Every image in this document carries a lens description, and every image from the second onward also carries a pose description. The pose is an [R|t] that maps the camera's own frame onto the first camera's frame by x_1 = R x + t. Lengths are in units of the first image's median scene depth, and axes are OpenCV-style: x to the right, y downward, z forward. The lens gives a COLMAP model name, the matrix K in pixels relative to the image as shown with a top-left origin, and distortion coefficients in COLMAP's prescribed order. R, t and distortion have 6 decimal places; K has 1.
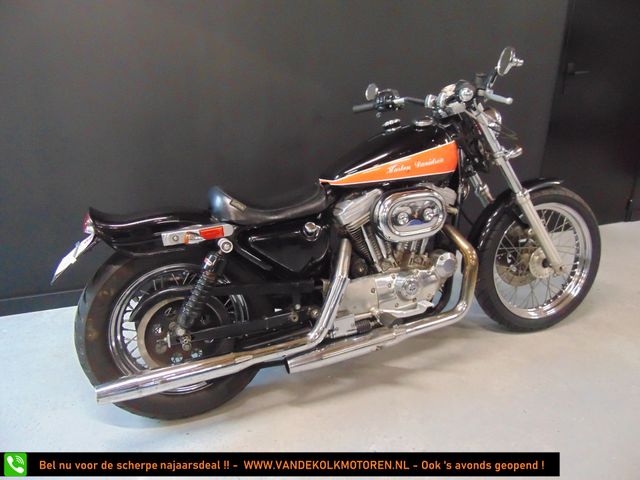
lens RADIAL K [[479.8, 0, 316.7], [0, 479.8, 239.8], [0, 0, 1]] dist [-0.034511, 0.067358]
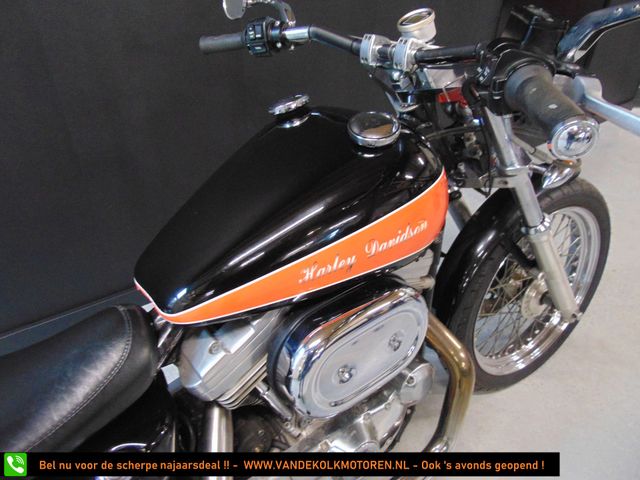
lens RADIAL K [[479.8, 0, 319.1], [0, 479.8, 241.7], [0, 0, 1]] dist [-0.034511, 0.067358]
pose [[0.966190, -0.135935, 0.219087, 0.073402], [0.070584, 0.956717, 0.282330, -0.260661], [-0.247983, -0.257320, 0.933965, 0.585067]]
